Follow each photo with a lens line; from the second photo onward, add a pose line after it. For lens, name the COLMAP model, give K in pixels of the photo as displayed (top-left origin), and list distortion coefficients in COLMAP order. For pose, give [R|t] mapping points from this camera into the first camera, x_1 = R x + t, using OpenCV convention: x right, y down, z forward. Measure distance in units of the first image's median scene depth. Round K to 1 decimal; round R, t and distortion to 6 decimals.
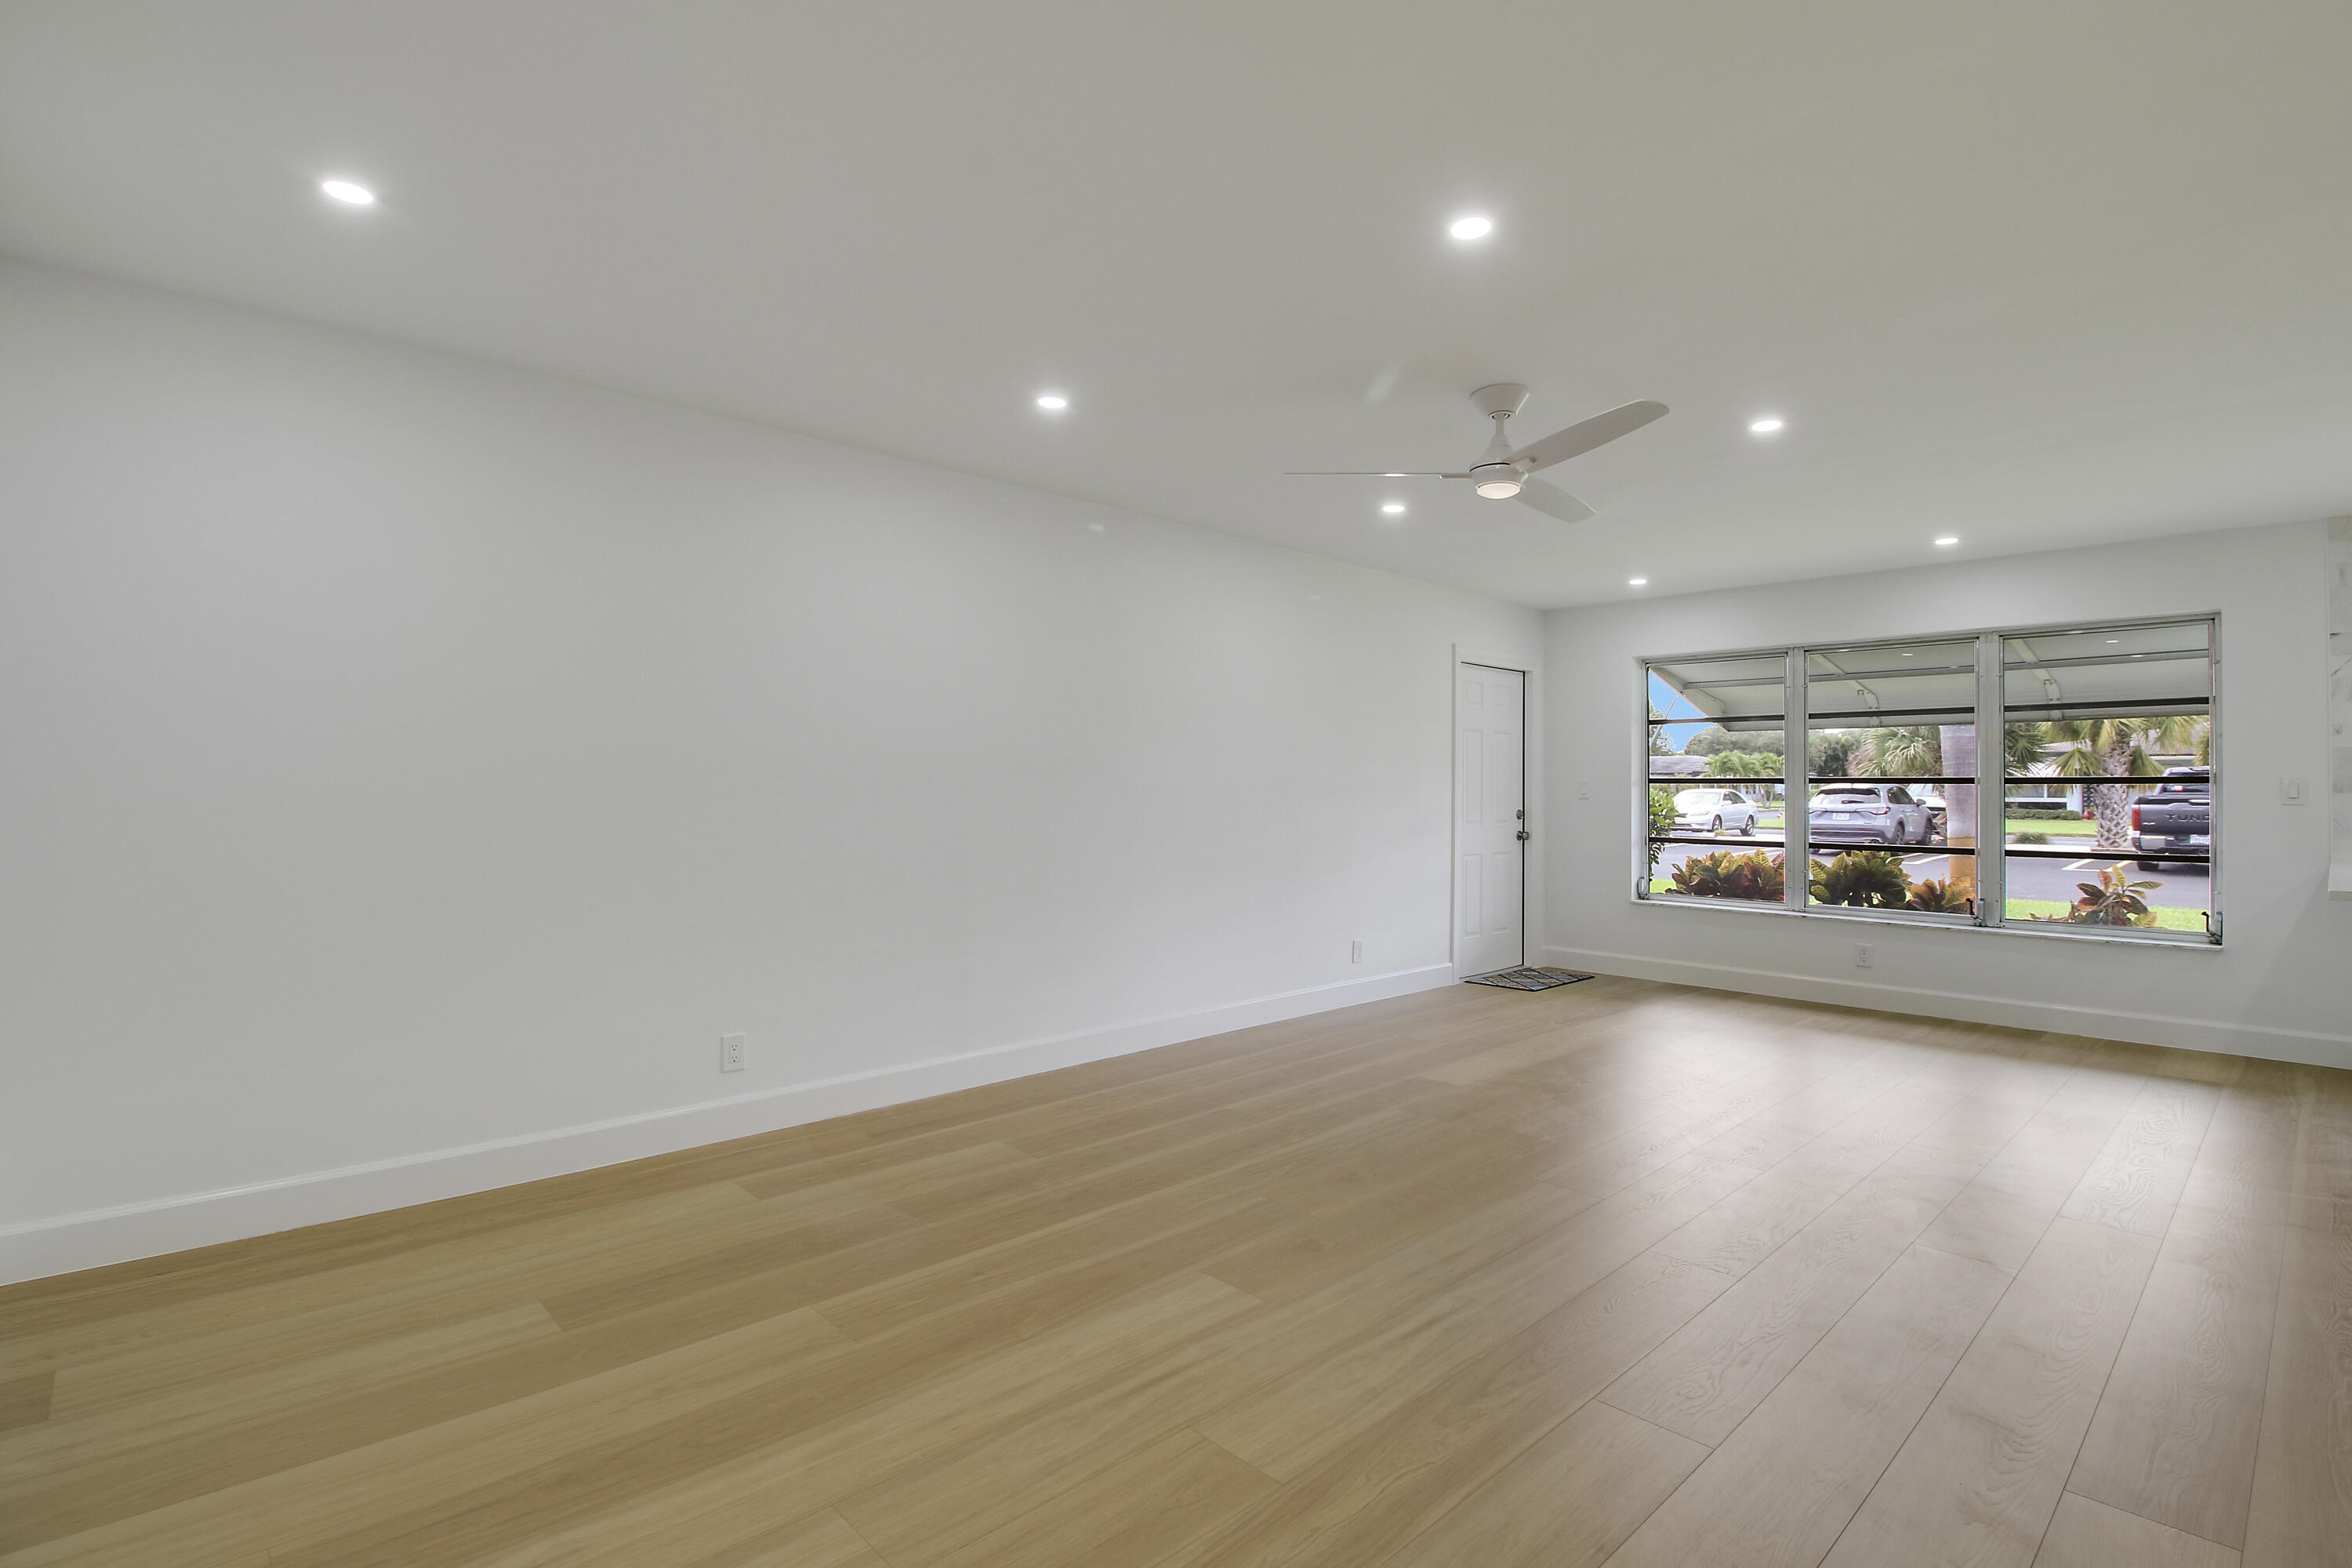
lens RADIAL K [[1133.8, 0, 1173.0], [0, 1133.8, 782.5], [0, 0, 1]] dist [-0.001960, -0.006120]
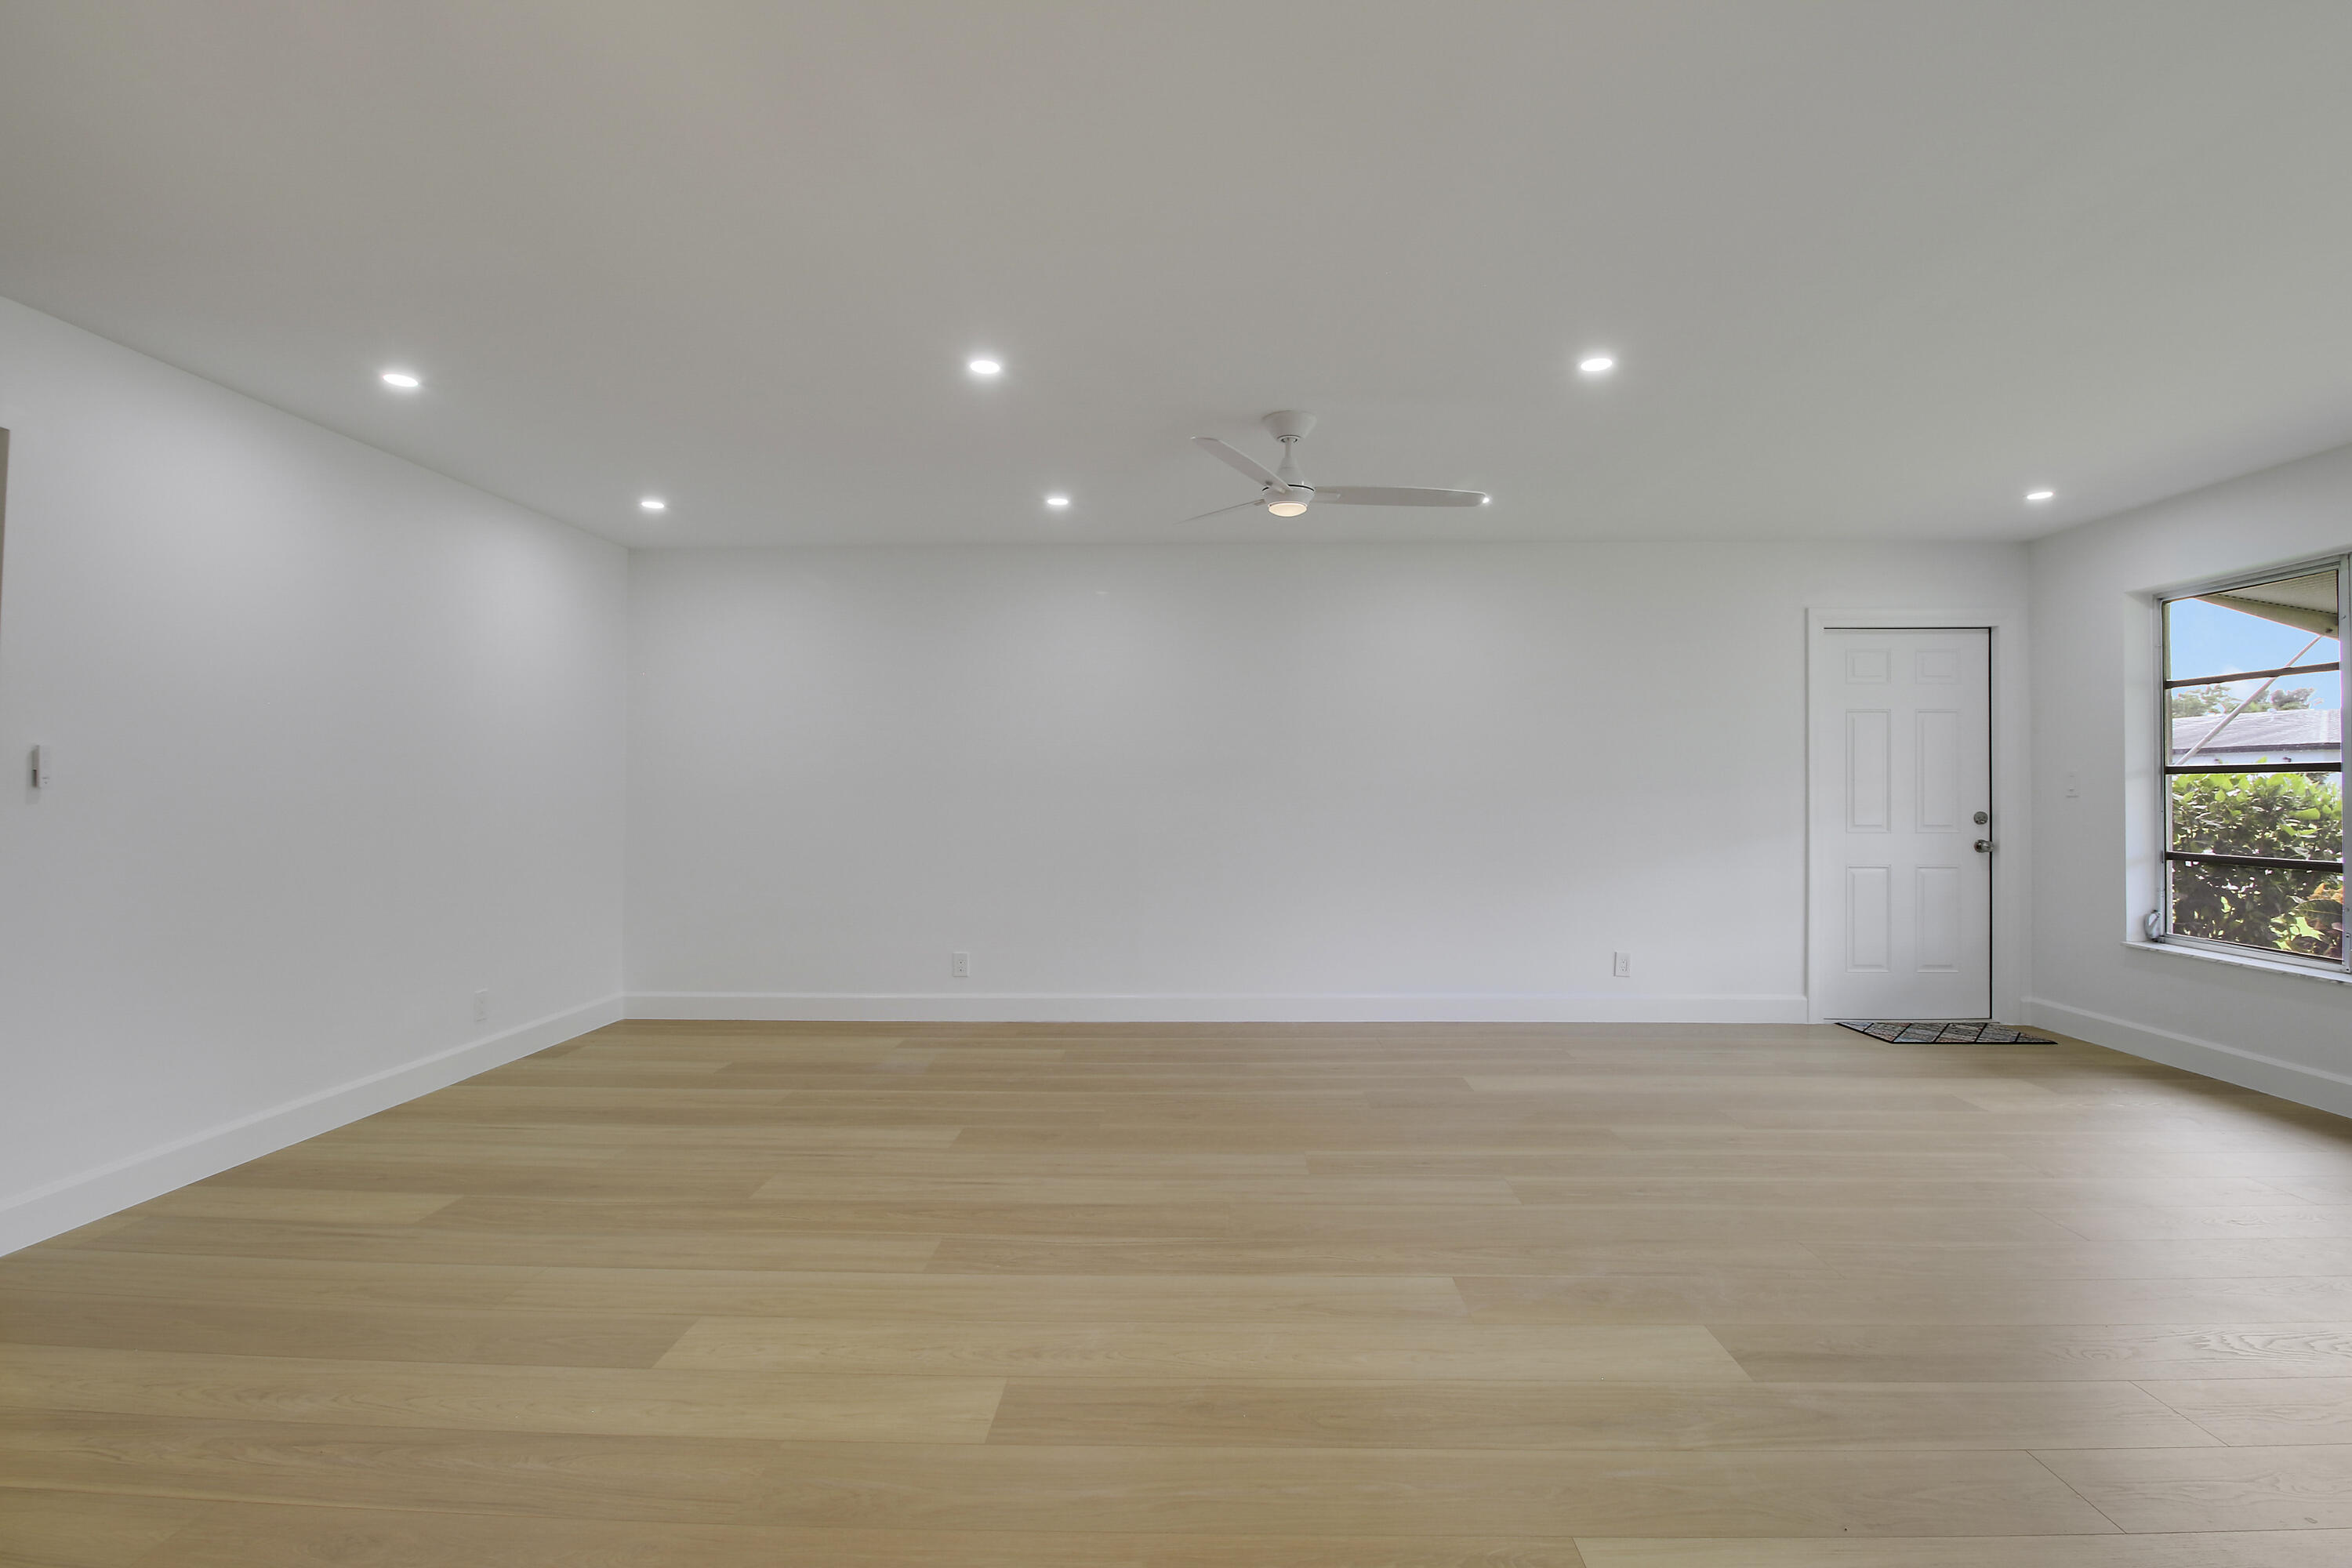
lens RADIAL K [[1133.8, 0, 1138.1], [0, 1133.8, 794.4], [0, 0, 1]] dist [-0.001960, -0.006120]
pose [[0.682415, -0.003747, -0.730955, 0.924464], [0.008370, 0.999961, 0.002689, 0.010888], [0.730917, -0.007953, 0.682420, 0.152747]]
